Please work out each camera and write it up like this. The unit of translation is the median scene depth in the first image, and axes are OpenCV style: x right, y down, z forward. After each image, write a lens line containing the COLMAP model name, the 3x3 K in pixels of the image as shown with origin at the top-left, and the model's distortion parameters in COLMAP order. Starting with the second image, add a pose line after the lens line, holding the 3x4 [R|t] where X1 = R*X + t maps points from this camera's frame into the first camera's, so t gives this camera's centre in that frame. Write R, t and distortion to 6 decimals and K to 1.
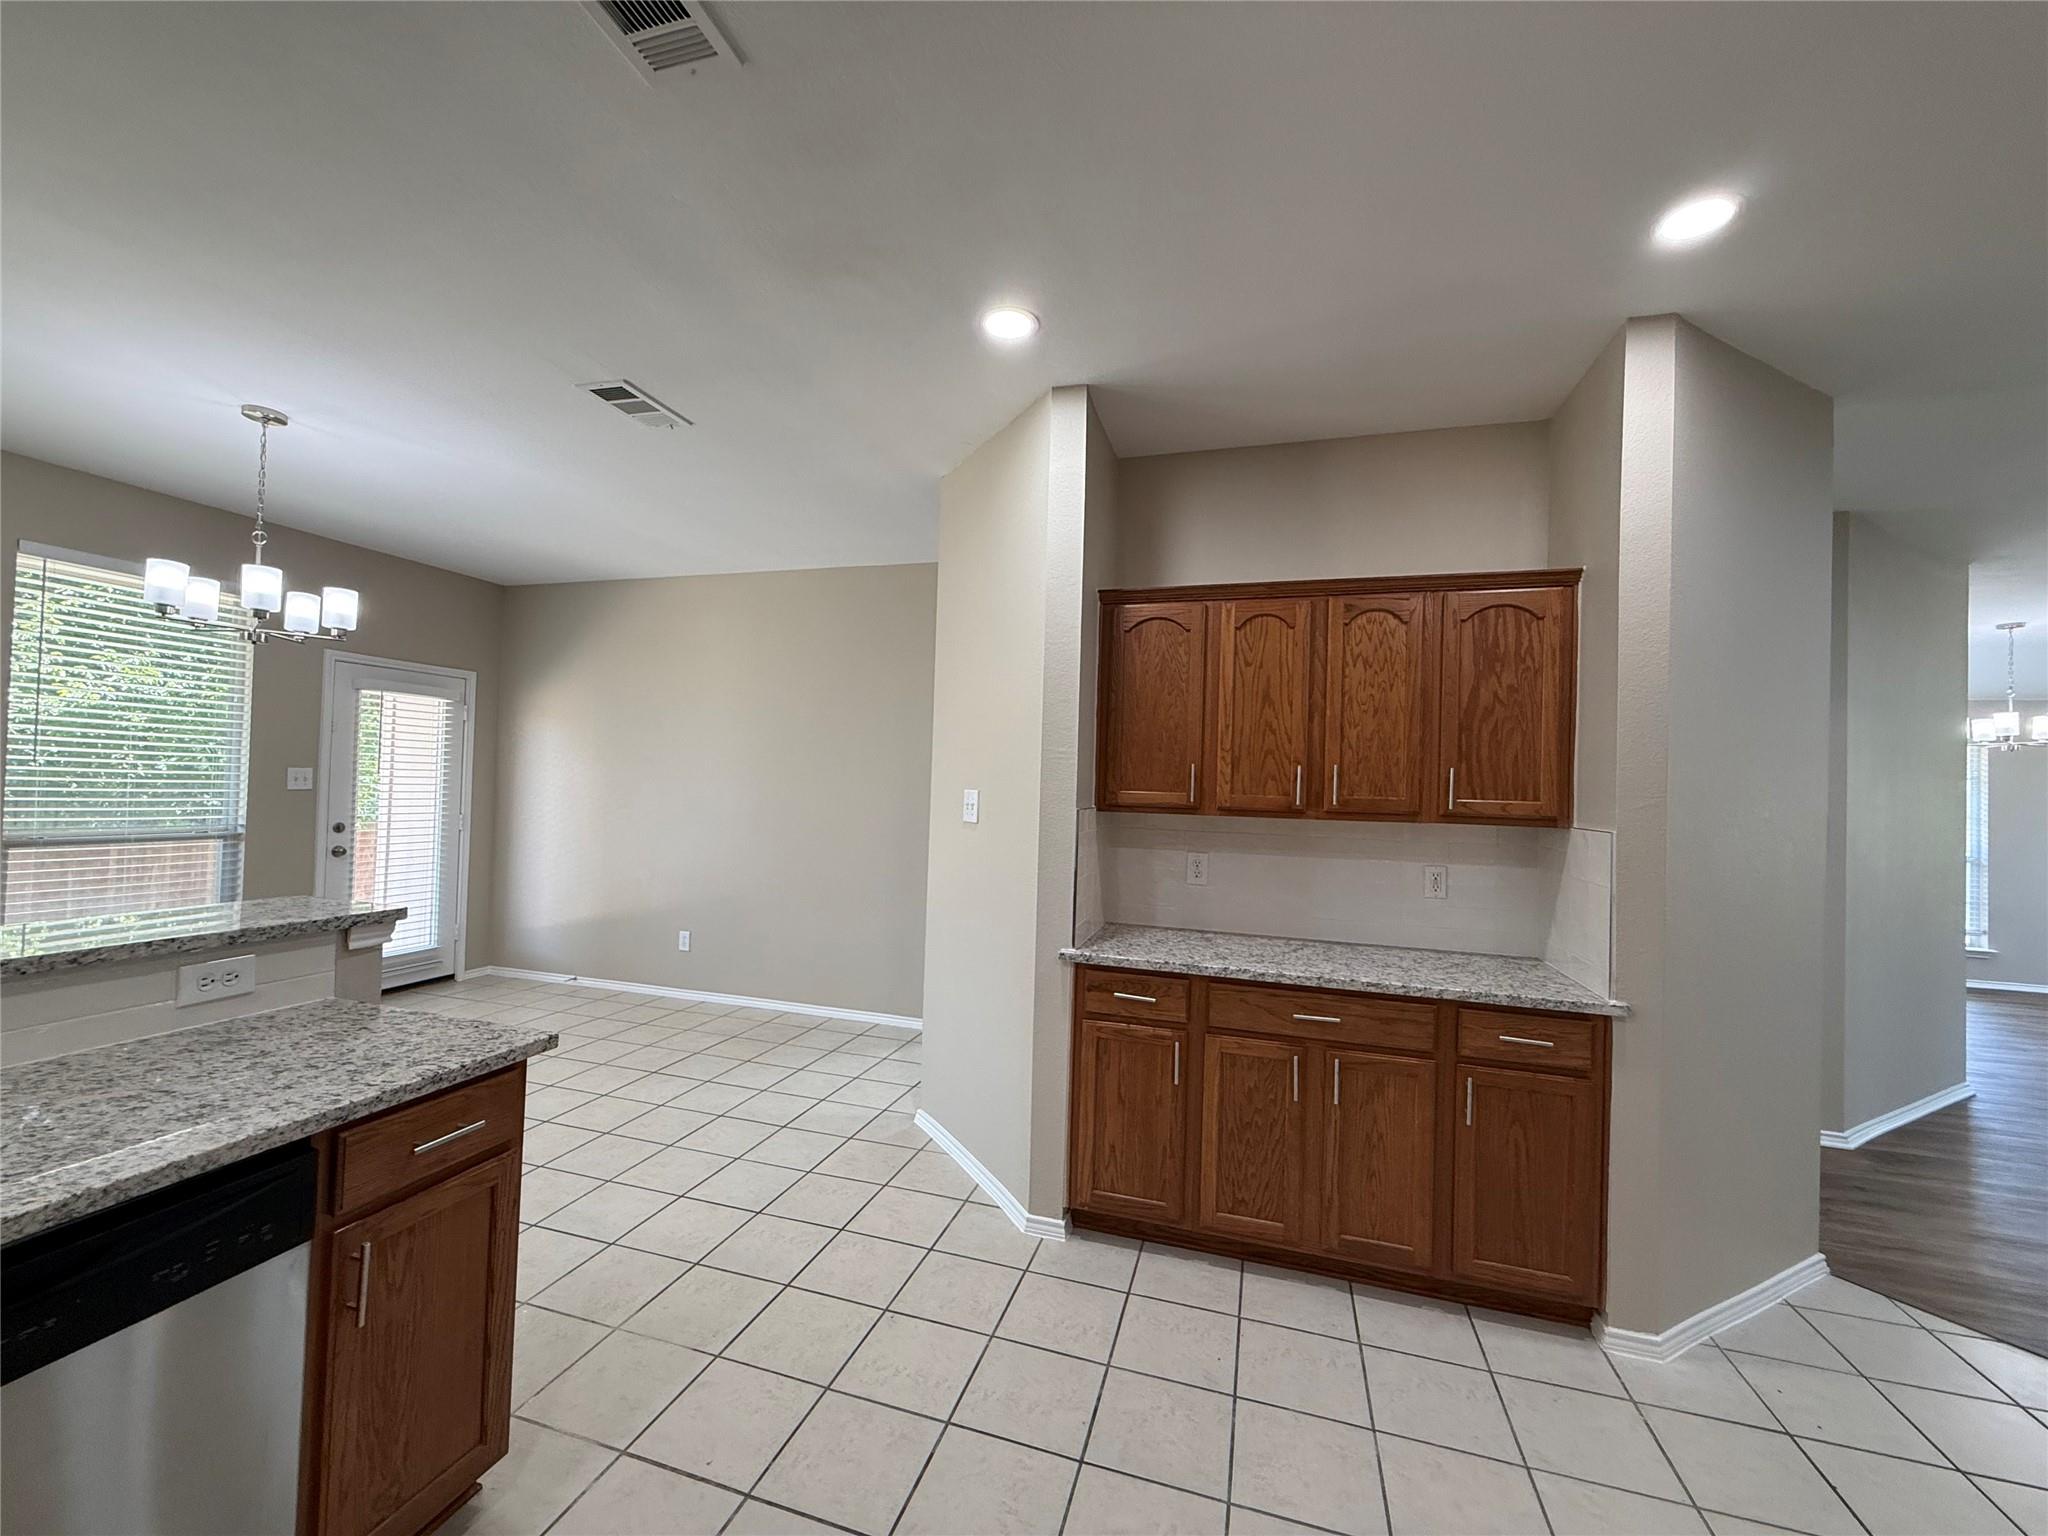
lens RADIAL K [[816.6, 0, 1014.0], [0, 816.6, 776.3], [0, 0, 1]] dist [-0.002975, -0.000195]
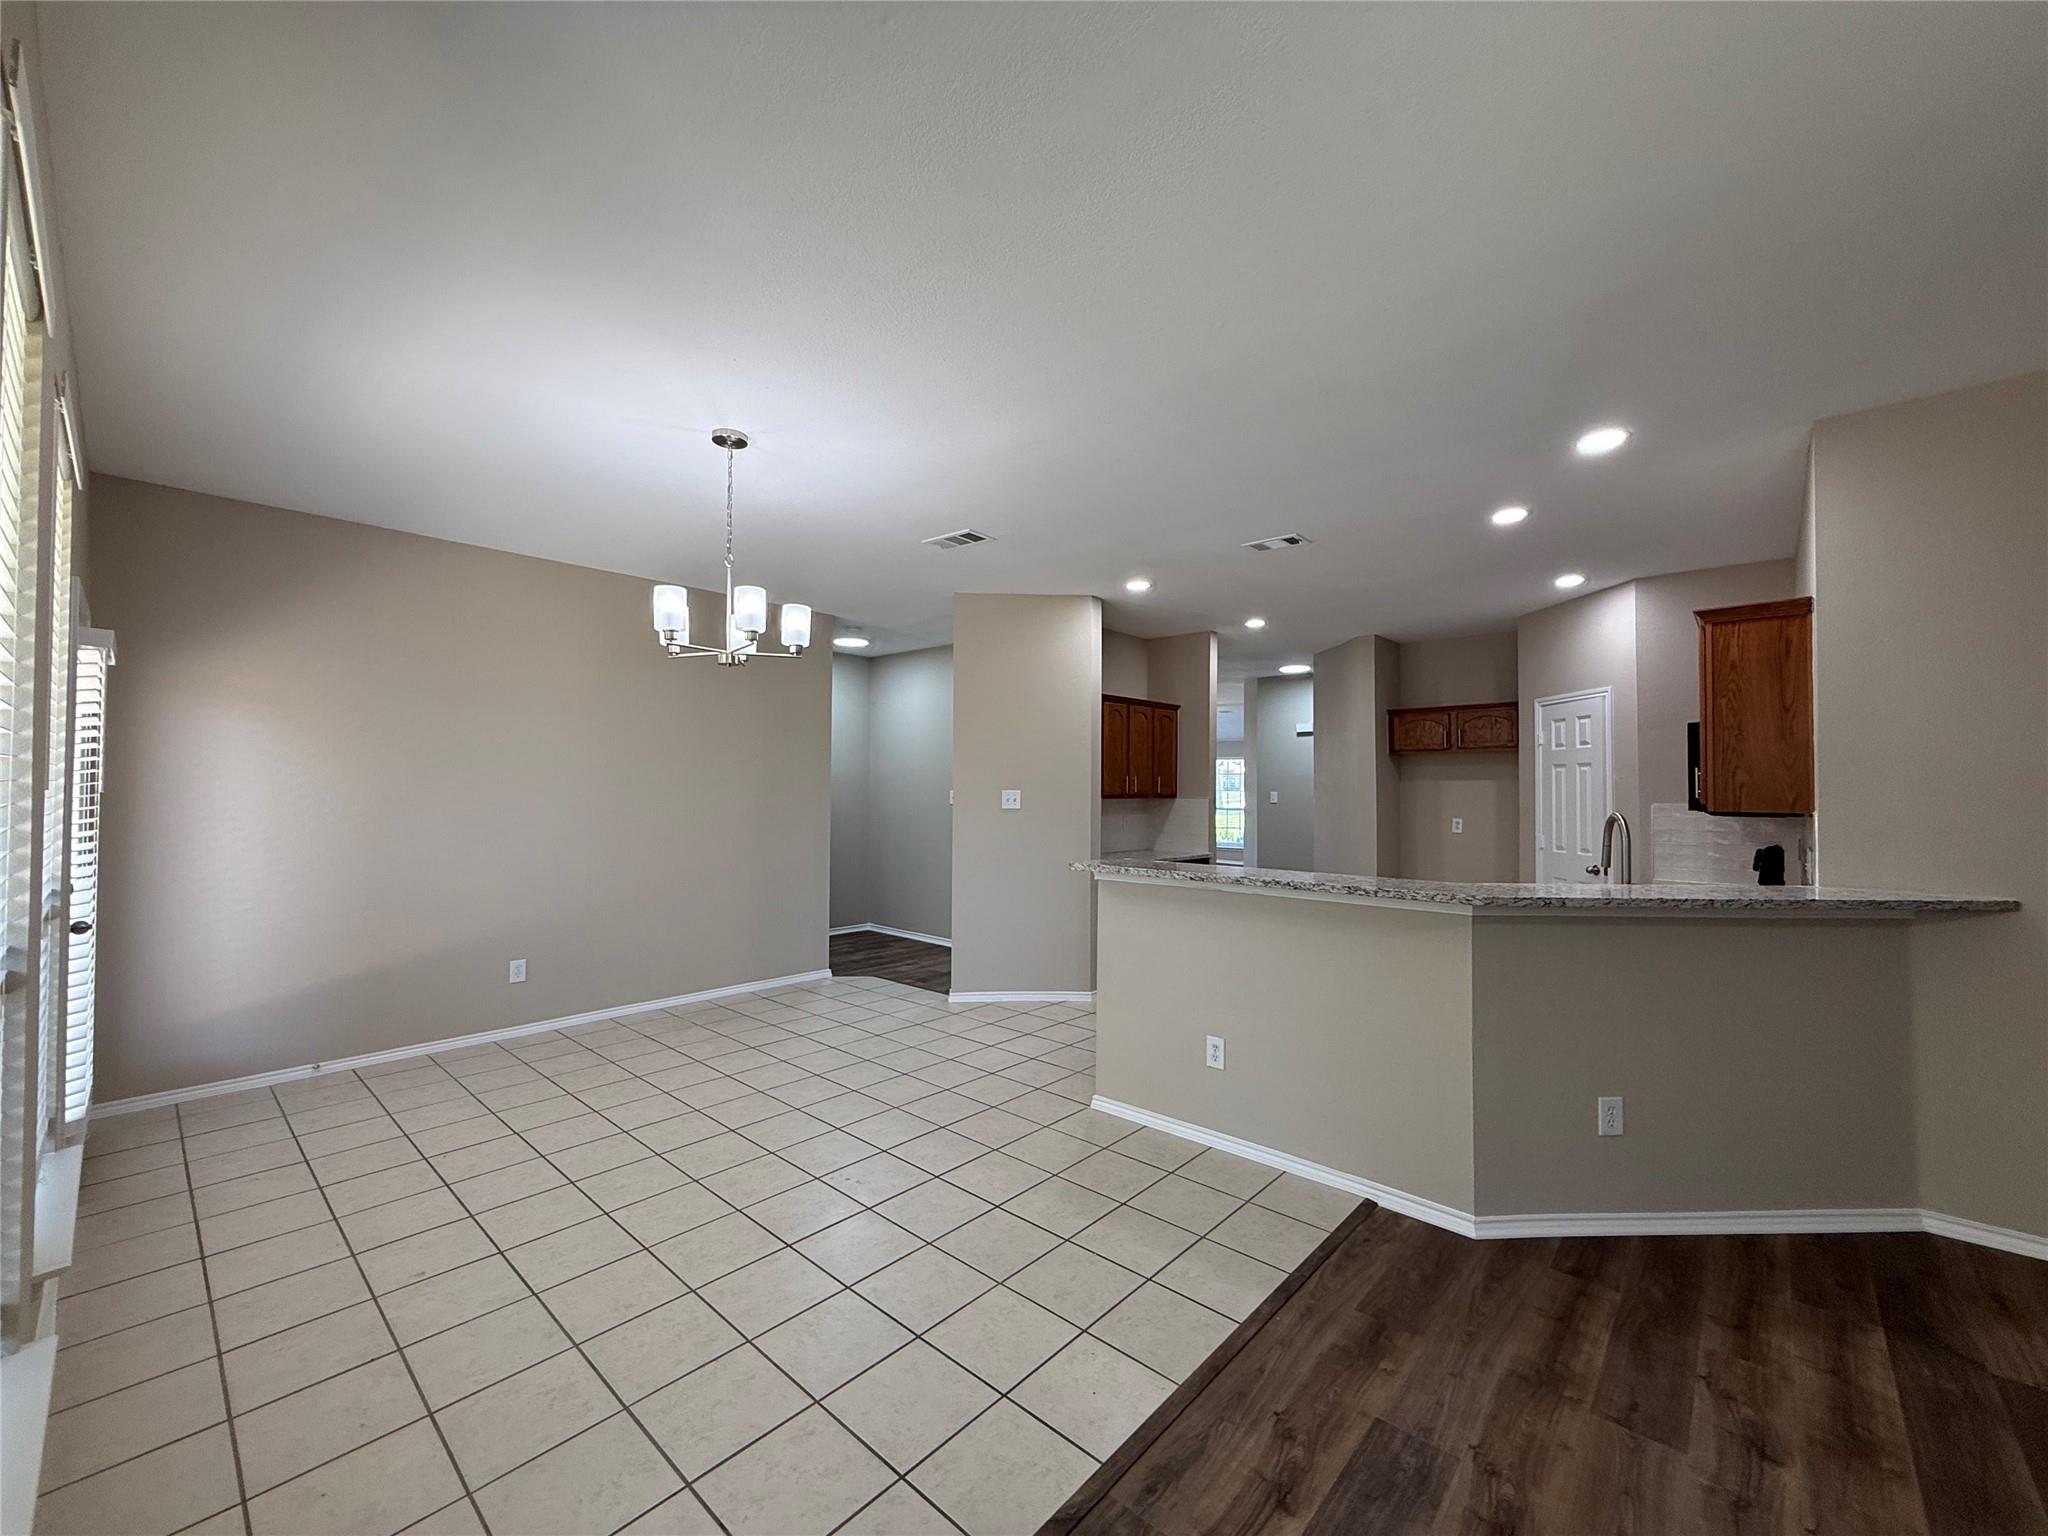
lens RADIAL K [[816.6, 0, 1014.0], [0, 816.6, 776.3], [0, 0, 1]] dist [-0.002975, -0.000195]
pose [[0.424015, -0.015204, 0.905528, -1.105493], [-0.006229, 0.999786, 0.019703, -0.032946], [-0.905634, -0.013995, 0.423830, 0.165890]]
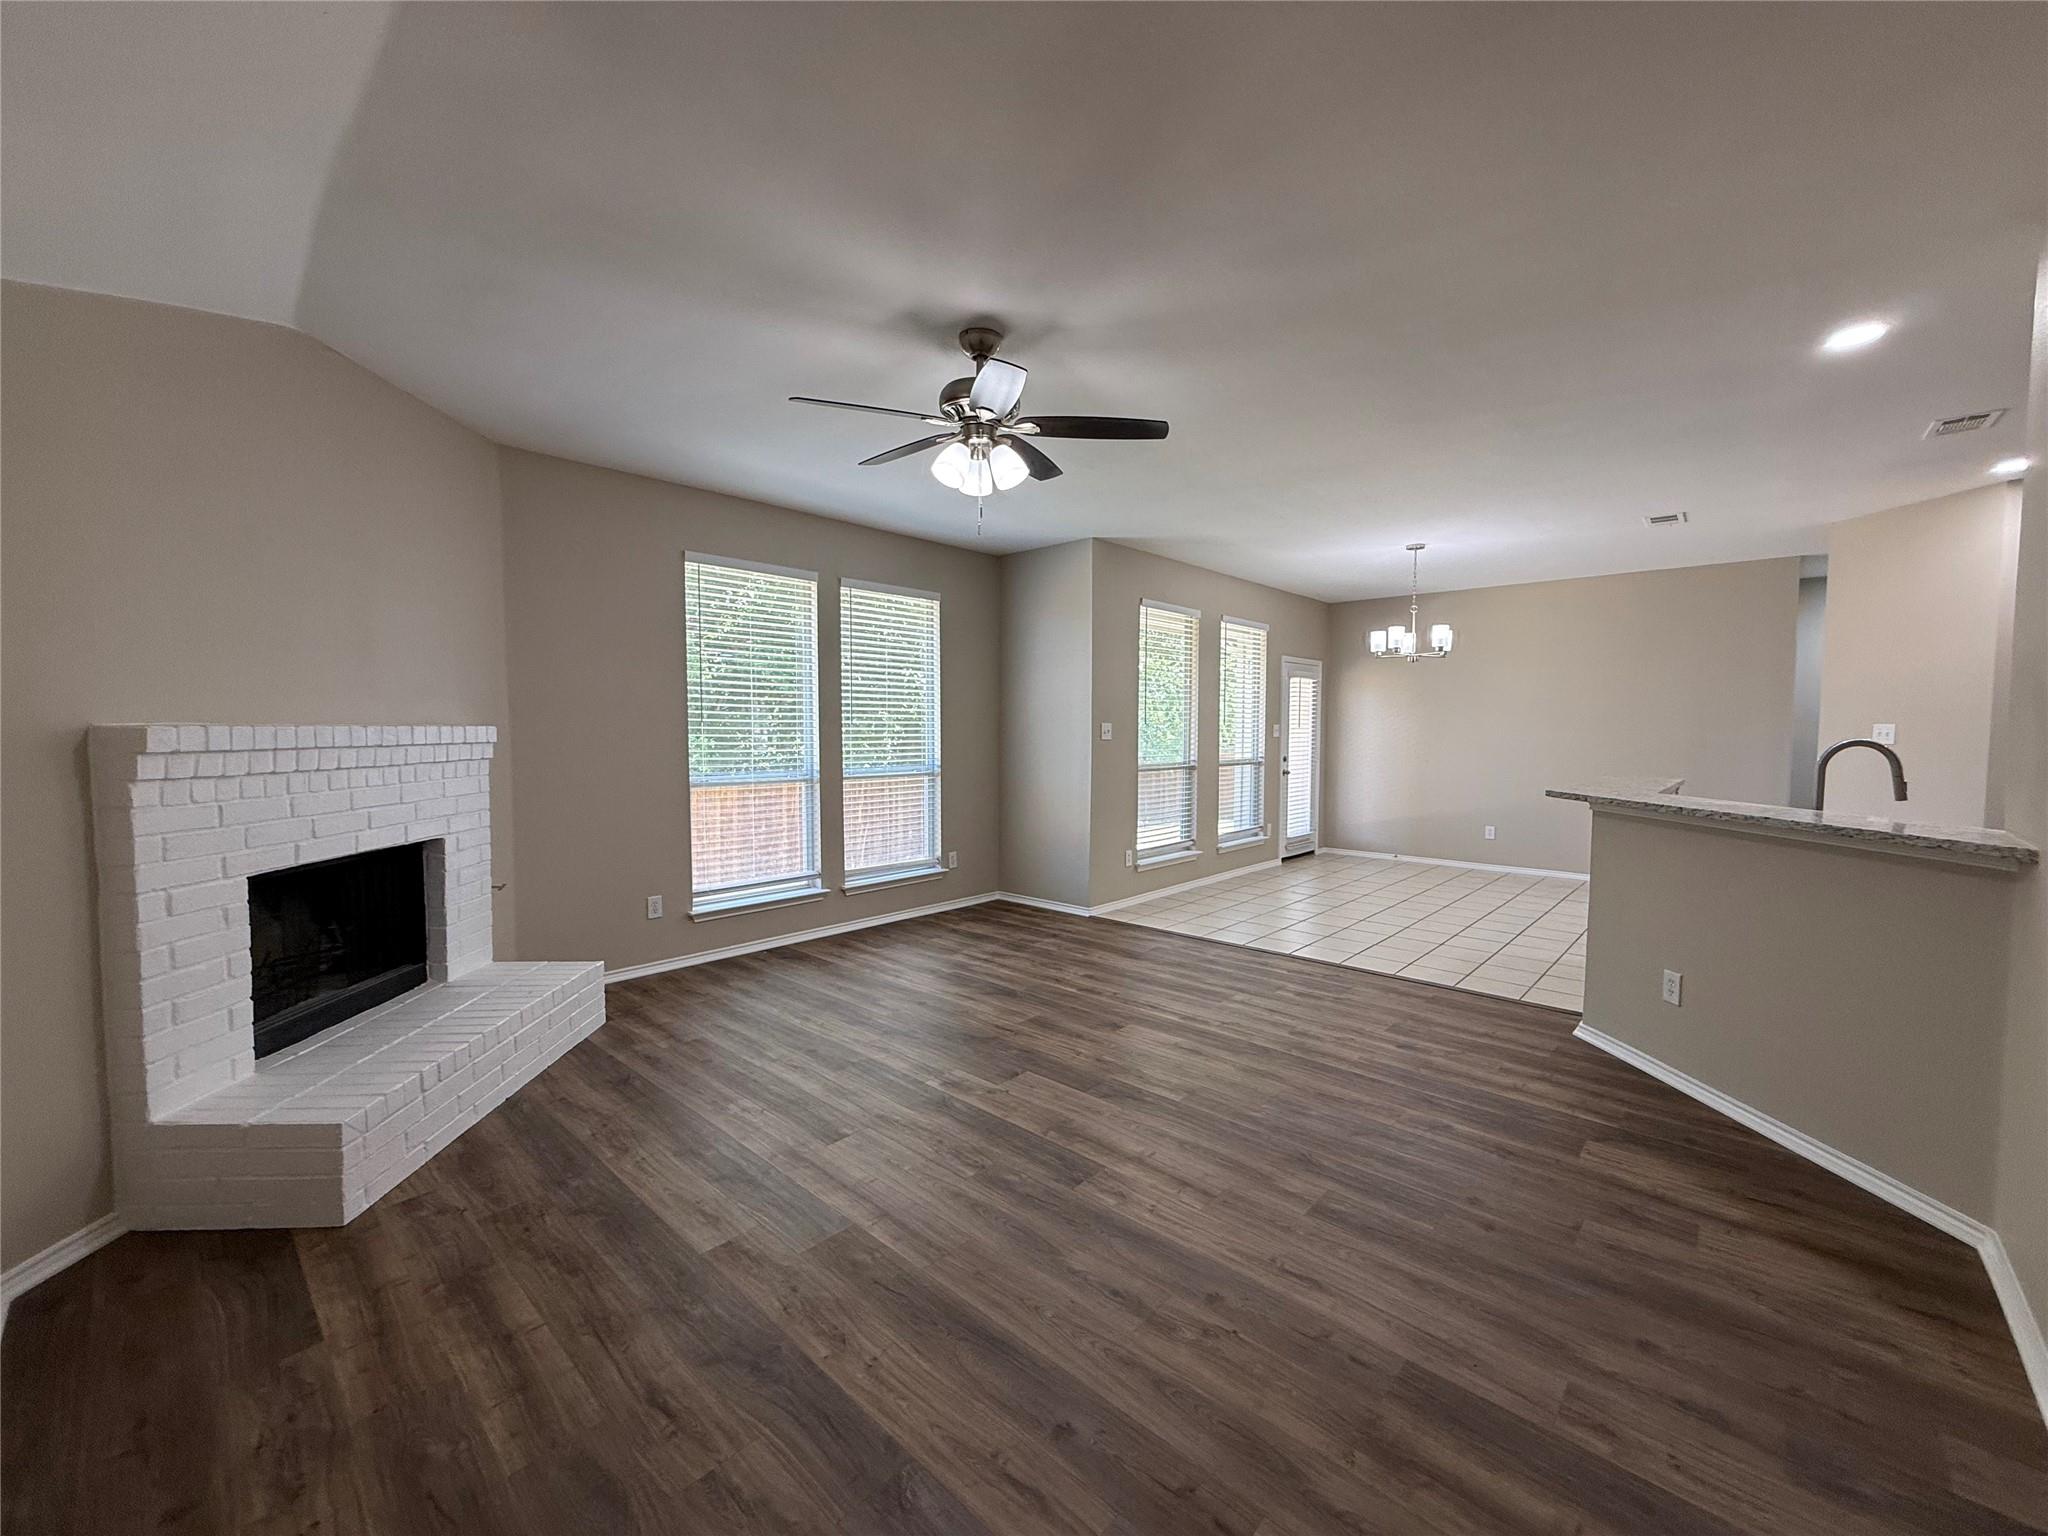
lens RADIAL K [[816.6, 0, 1014.0], [0, 816.6, 776.3], [0, 0, 1]] dist [-0.002975, -0.000195]
pose [[0.899120, -0.002251, -0.437696, -0.609012], [0.031503, 0.997726, 0.059583, -0.021855], [0.436566, -0.067361, 0.897147, -0.828372]]
